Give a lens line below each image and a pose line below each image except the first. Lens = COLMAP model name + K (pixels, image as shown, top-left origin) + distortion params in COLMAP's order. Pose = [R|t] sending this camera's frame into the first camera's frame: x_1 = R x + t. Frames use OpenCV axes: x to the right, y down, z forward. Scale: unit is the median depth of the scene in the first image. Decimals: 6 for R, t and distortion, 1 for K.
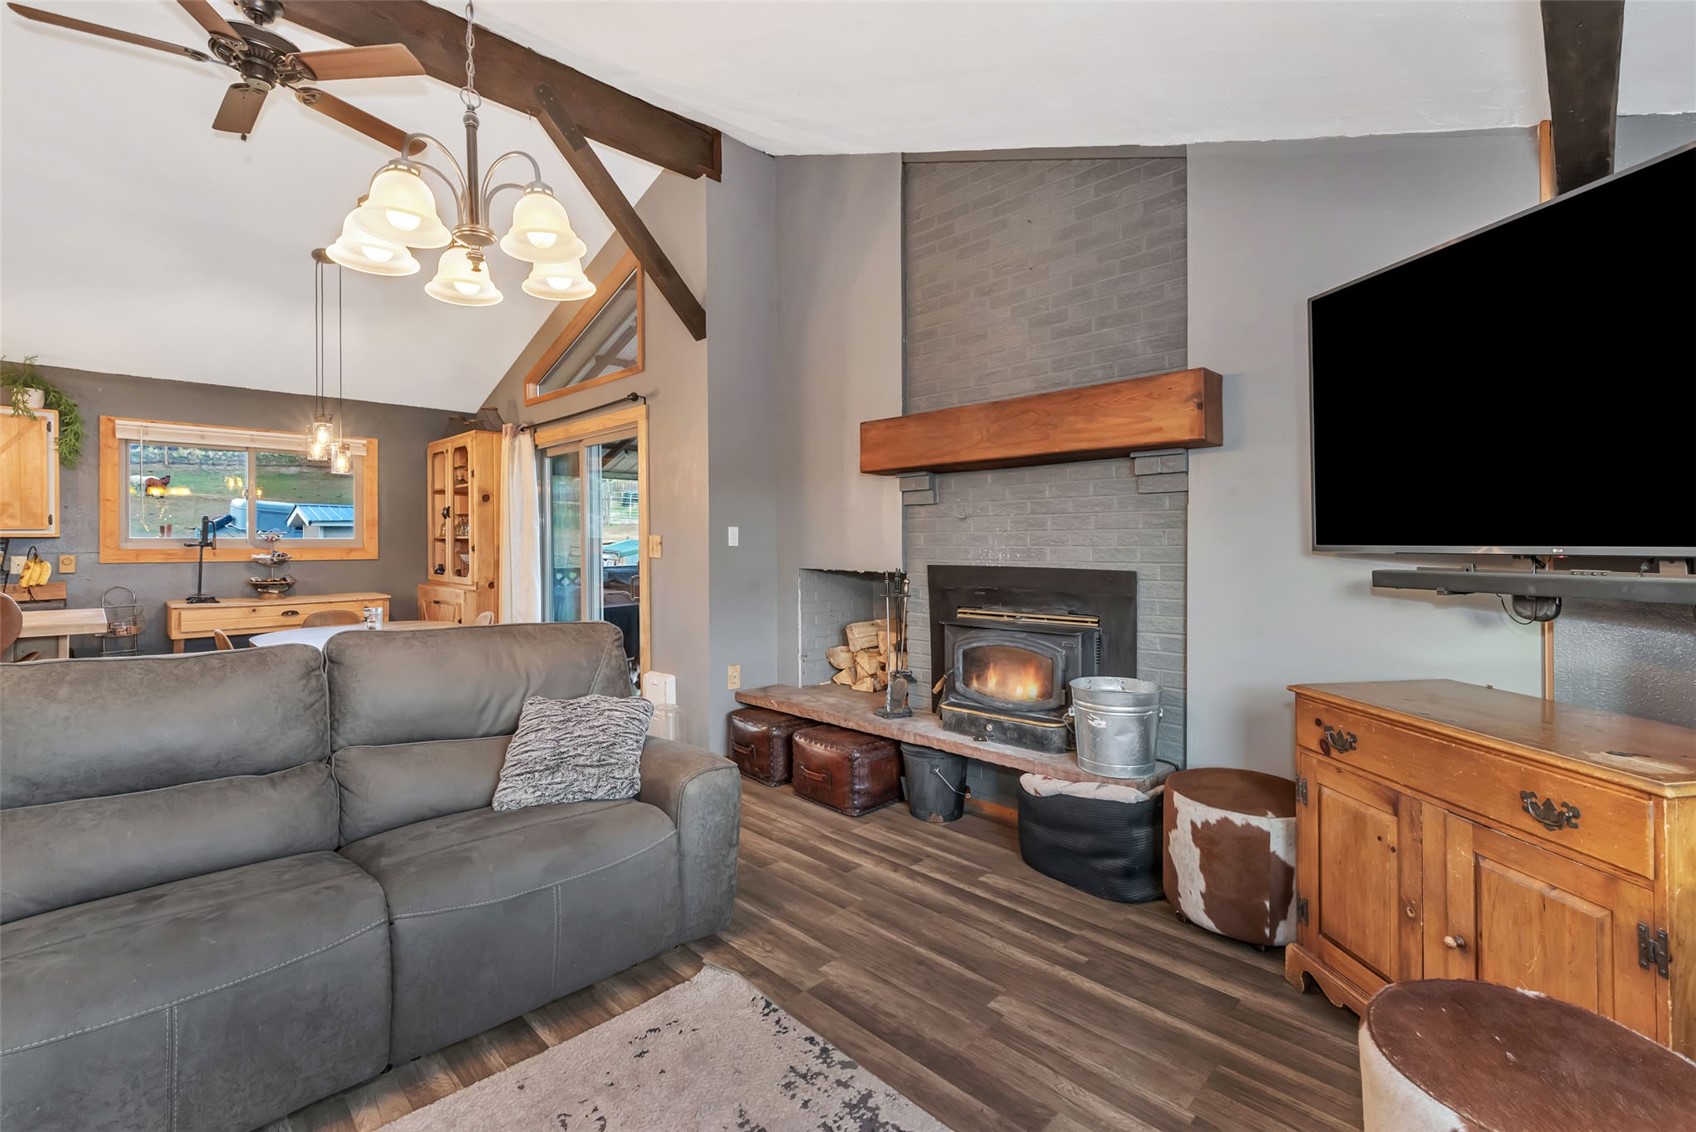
lens RADIAL K [[745.0, 0, 847.7], [0, 745.0, 555.7], [0, 0, 1]] dist [-0.000696, -0.000020]
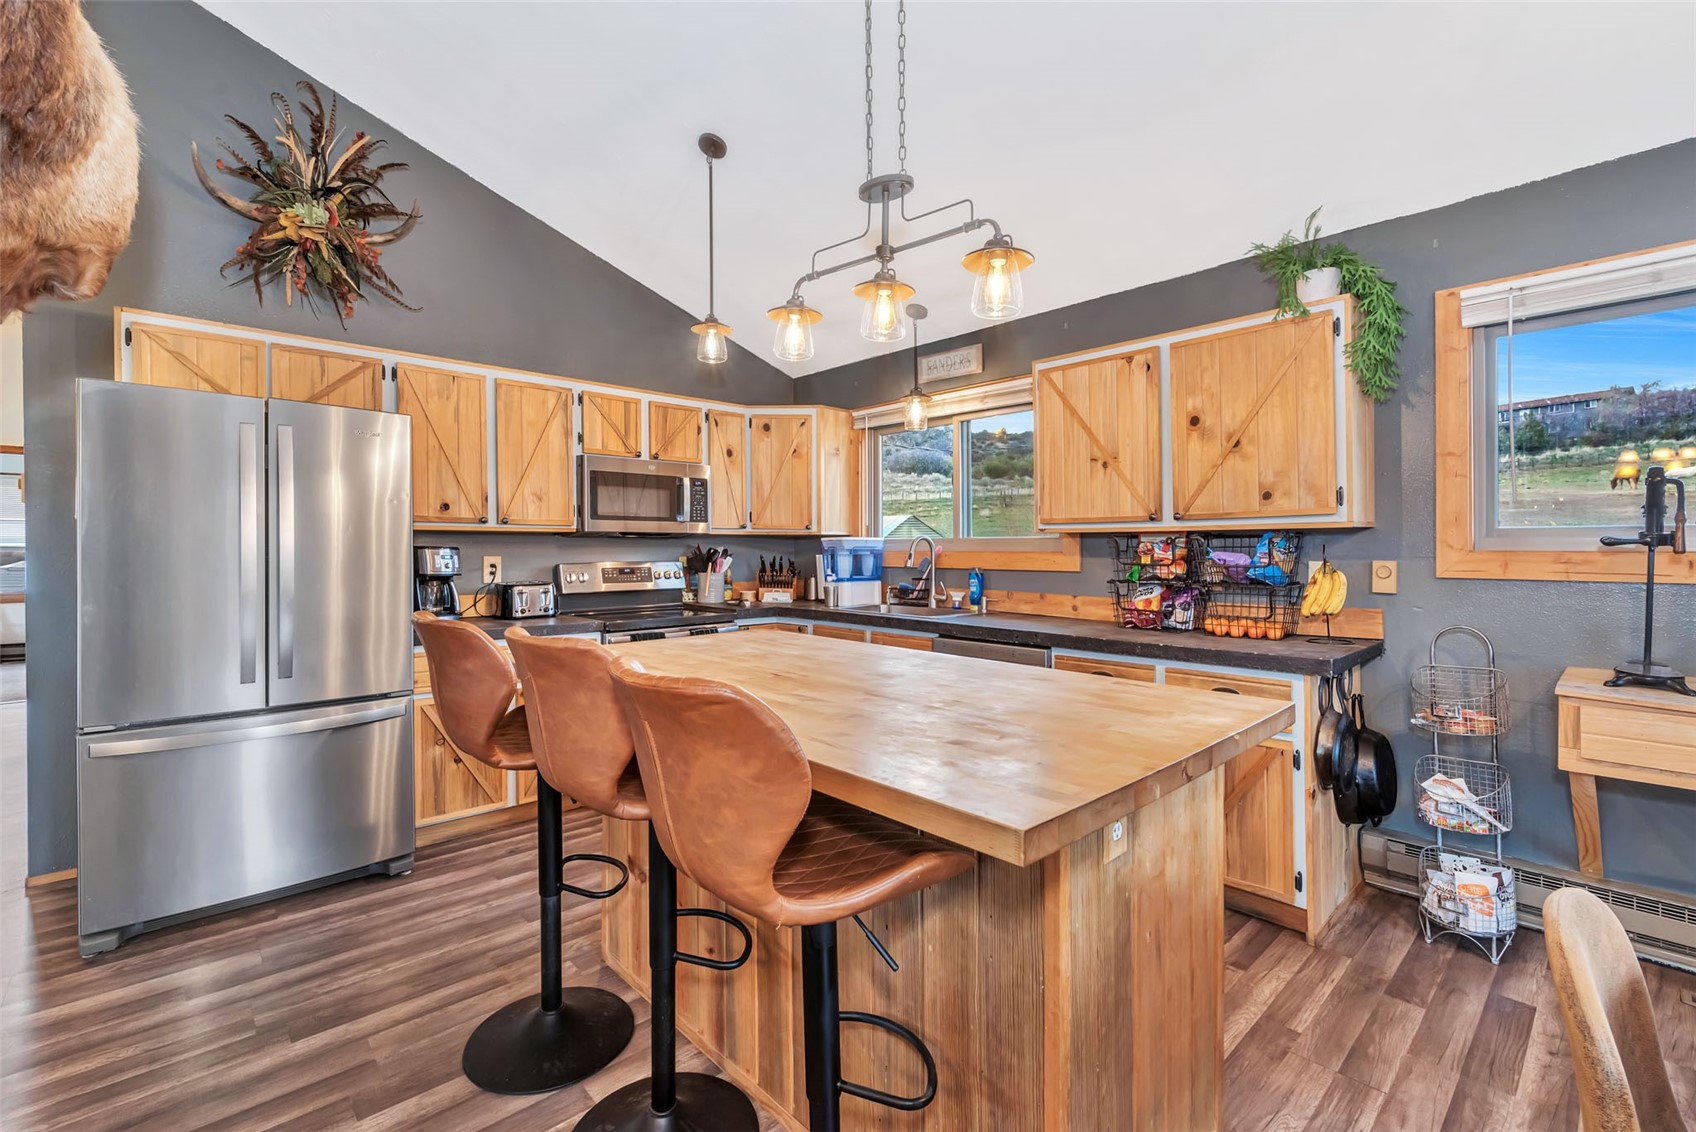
lens RADIAL K [[740.8, 0, 846.8], [0, 740.8, 534.5], [0, 0, 1]] dist [-0.000713, -0.000060]
pose [[-0.043969, -0.015700, -0.998910, -0.473057], [-0.018066, 0.999725, -0.014918, -0.004716], [0.998870, 0.017391, -0.044240, 0.614012]]
